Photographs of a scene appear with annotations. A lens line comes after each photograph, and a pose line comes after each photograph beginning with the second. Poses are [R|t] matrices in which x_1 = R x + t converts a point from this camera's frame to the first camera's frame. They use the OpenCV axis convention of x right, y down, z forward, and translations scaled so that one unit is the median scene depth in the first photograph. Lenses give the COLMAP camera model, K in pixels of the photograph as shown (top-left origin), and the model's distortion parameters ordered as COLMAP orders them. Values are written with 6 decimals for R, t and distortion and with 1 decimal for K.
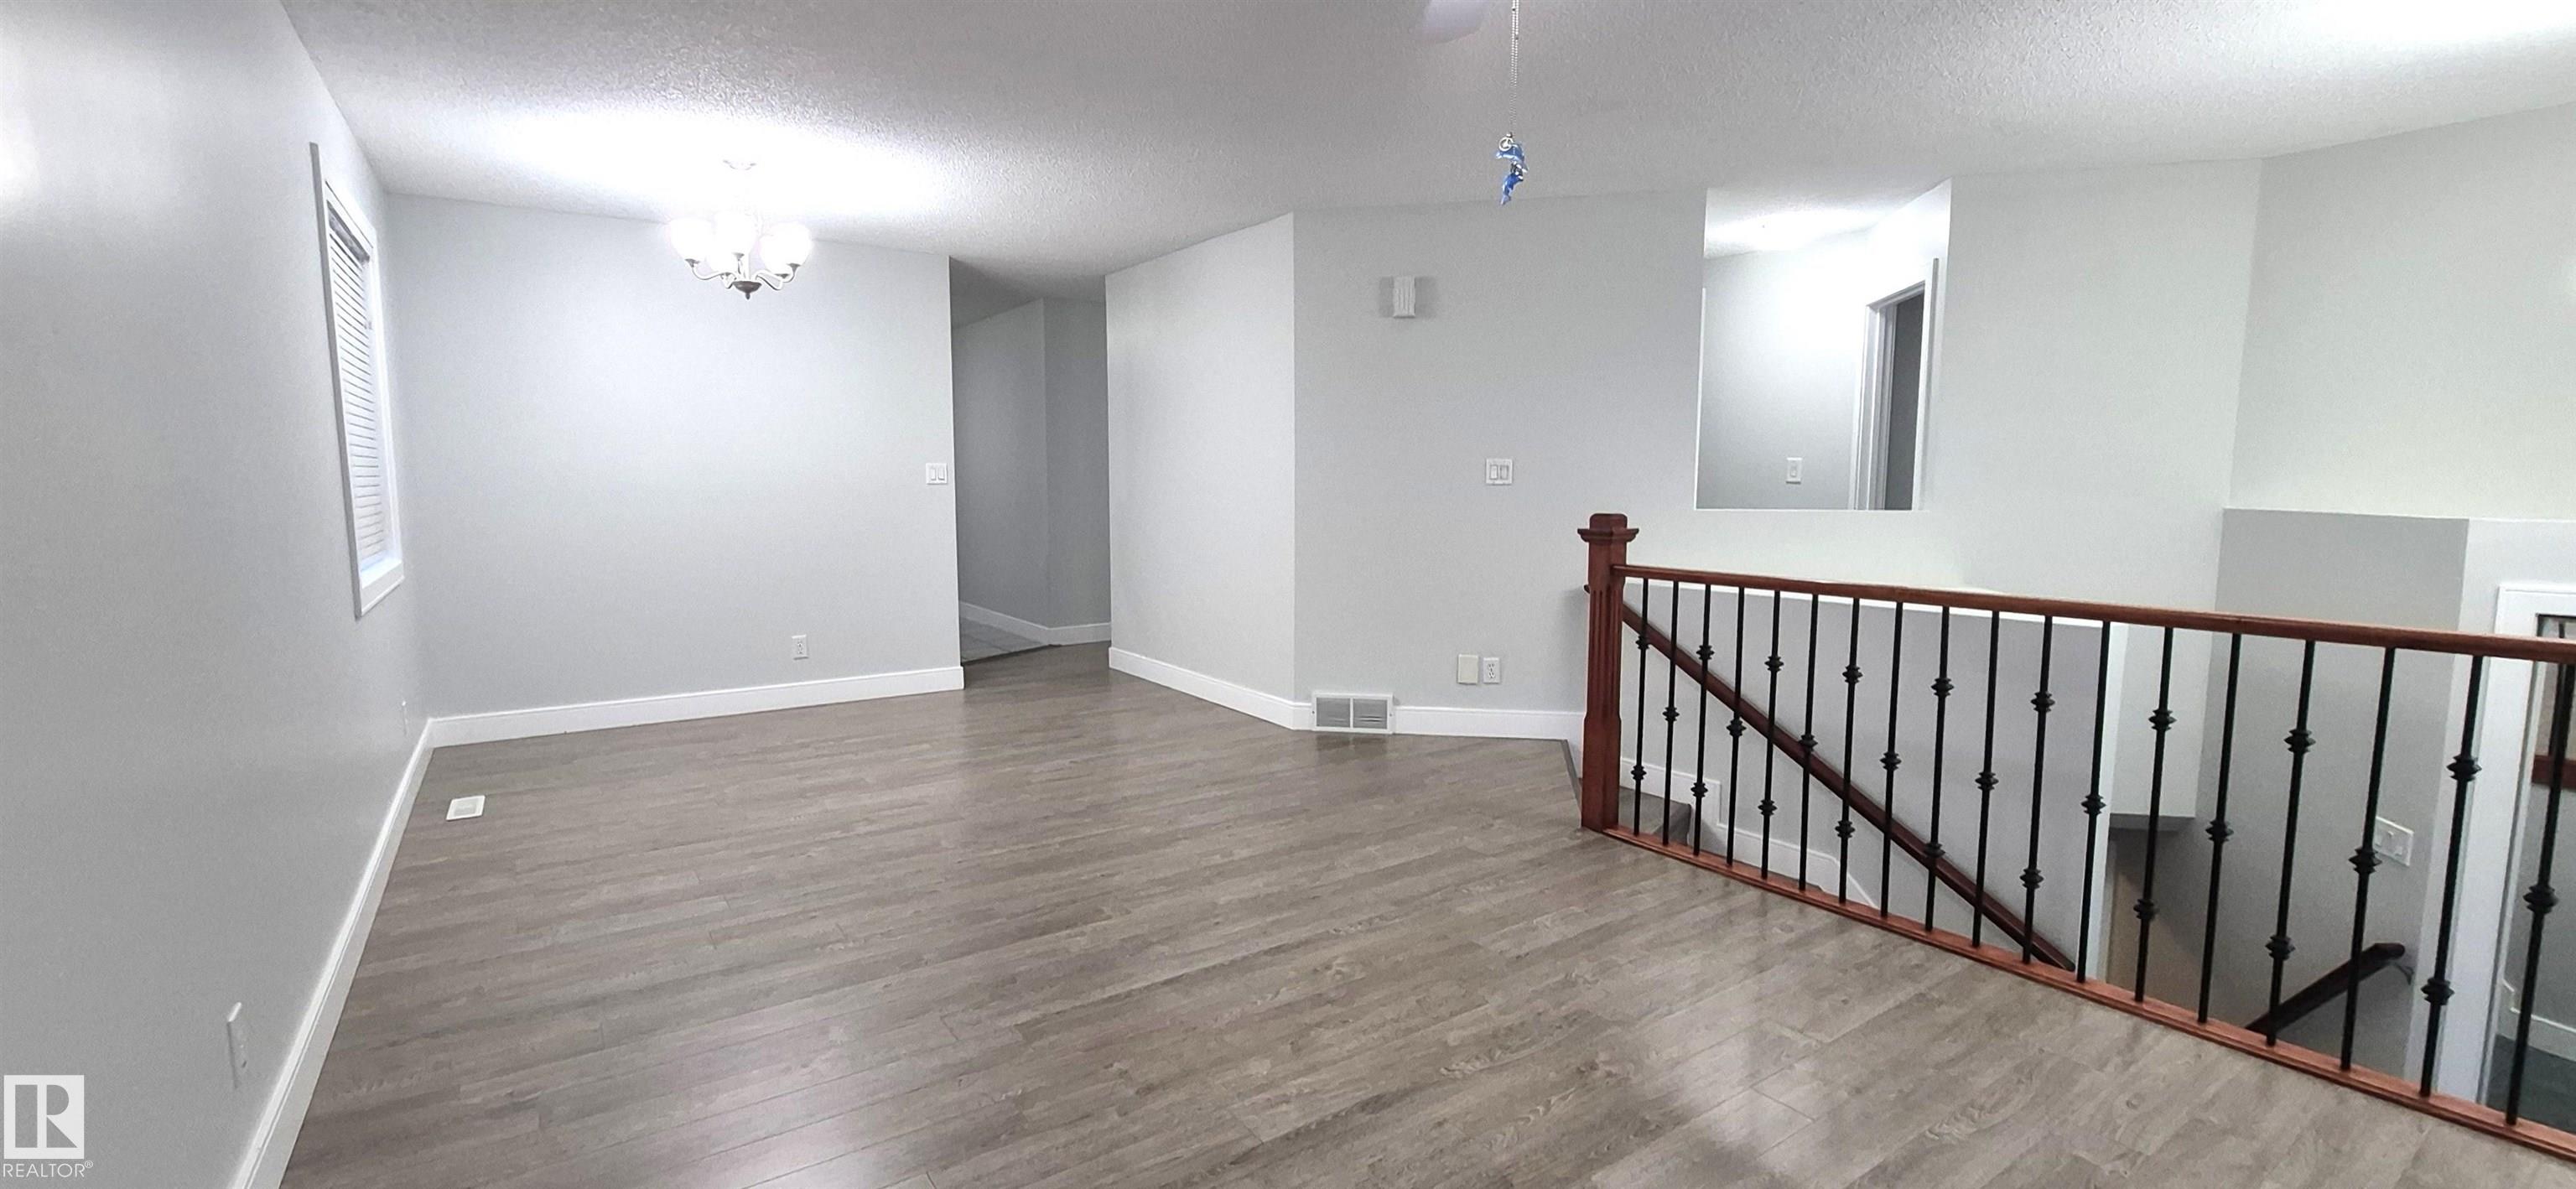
lens RADIAL K [[1116.7, 0, 1269.3], [0, 1116.7, 601.7], [0, 0, 1]] dist [-0.001934, -0.000173]
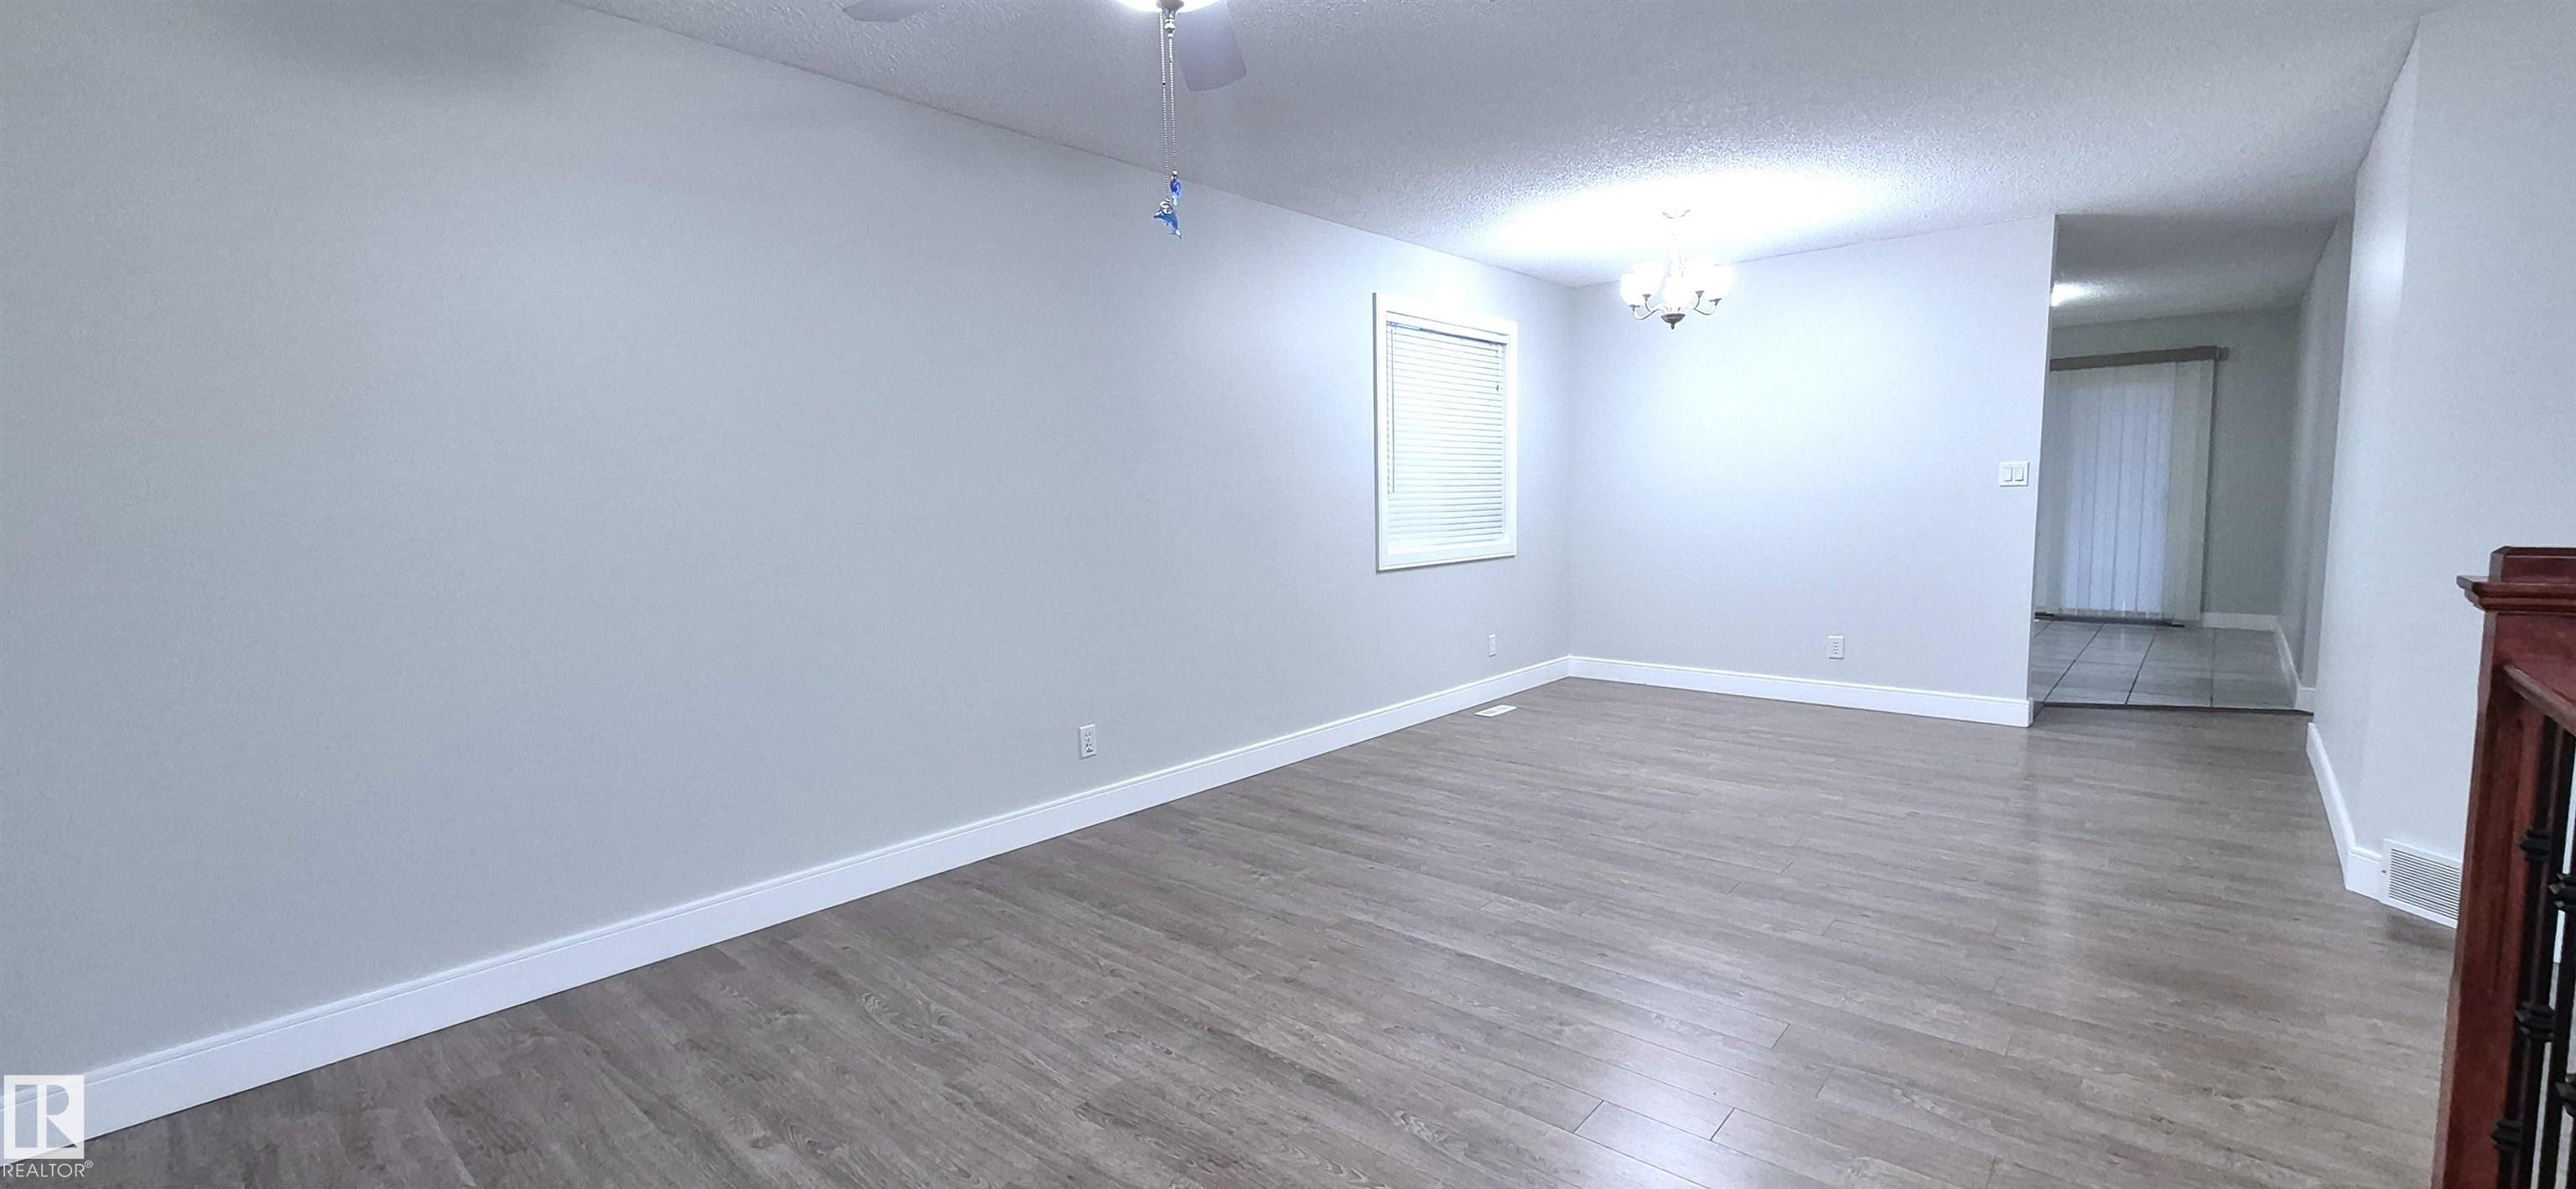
lens RADIAL K [[1032.9, 0, 1245.0], [0, 1032.9, 594.4], [0, 0, 1]] dist [0.000915, -0.000080]
pose [[0.230202, 0.093289, -0.968661, 0.909381], [-0.091919, 0.993029, 0.073792, -0.067321], [0.968792, 0.072052, 0.237173, 0.616589]]
